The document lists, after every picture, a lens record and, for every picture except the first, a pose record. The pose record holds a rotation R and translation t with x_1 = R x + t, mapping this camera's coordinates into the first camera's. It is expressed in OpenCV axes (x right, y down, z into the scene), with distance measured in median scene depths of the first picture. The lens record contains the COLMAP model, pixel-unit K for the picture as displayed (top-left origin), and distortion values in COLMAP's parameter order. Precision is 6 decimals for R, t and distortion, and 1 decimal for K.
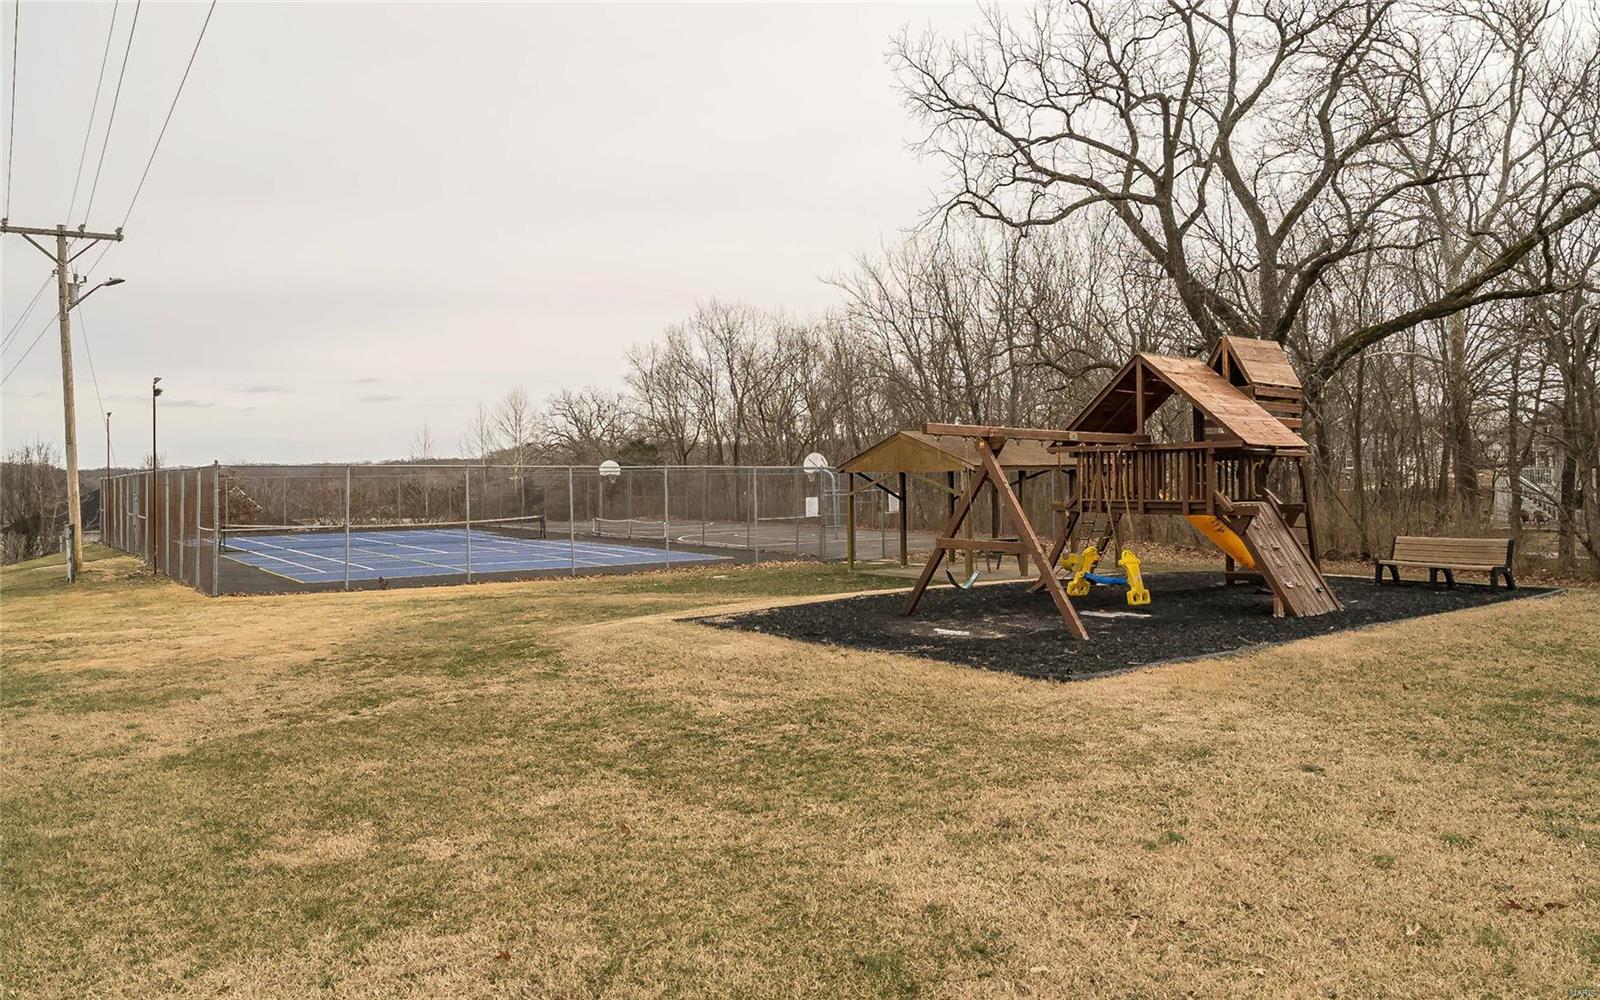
lens RADIAL K [[1061.4, 0, 800.0], [0, 1061.4, 500.0], [0, 0, 1]] dist [-0.000613, -0.000242]
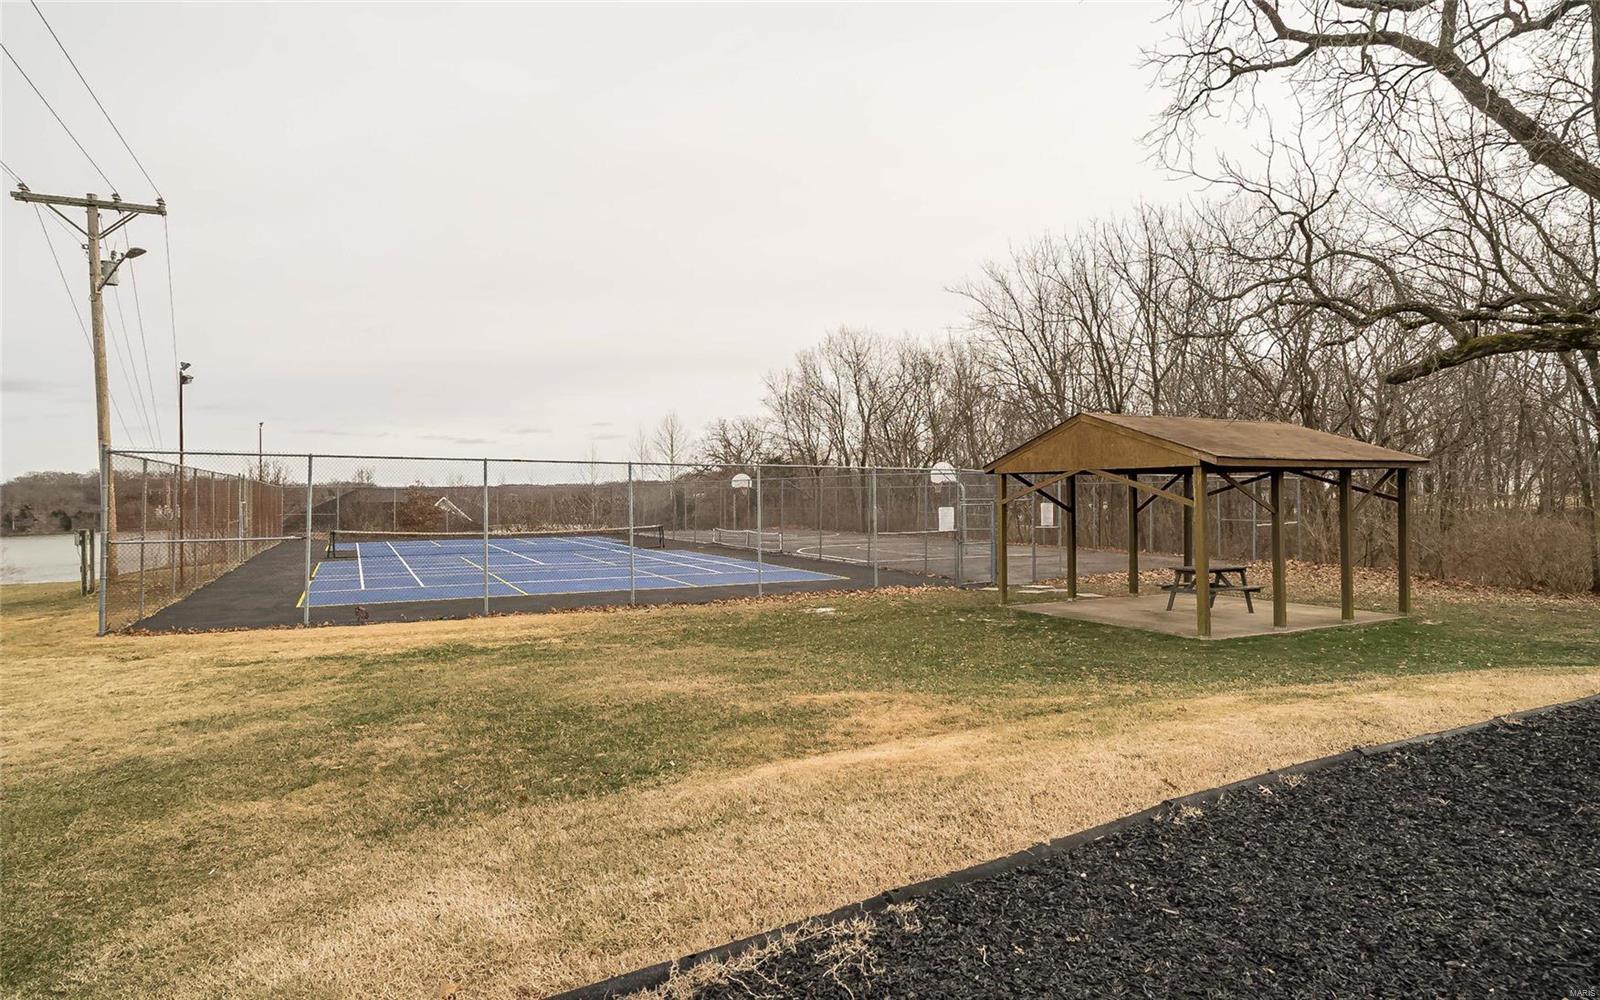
lens RADIAL K [[836.4, 0, 761.7], [0, 836.4, 491.5], [0, 0, 1]] dist [-0.003330, -0.000434]
pose [[0.982775, 0.004609, -0.184750, -0.003977], [-0.009343, 0.999650, -0.024757, 0.001160], [0.184571, 0.026056, 0.982474, 0.154169]]
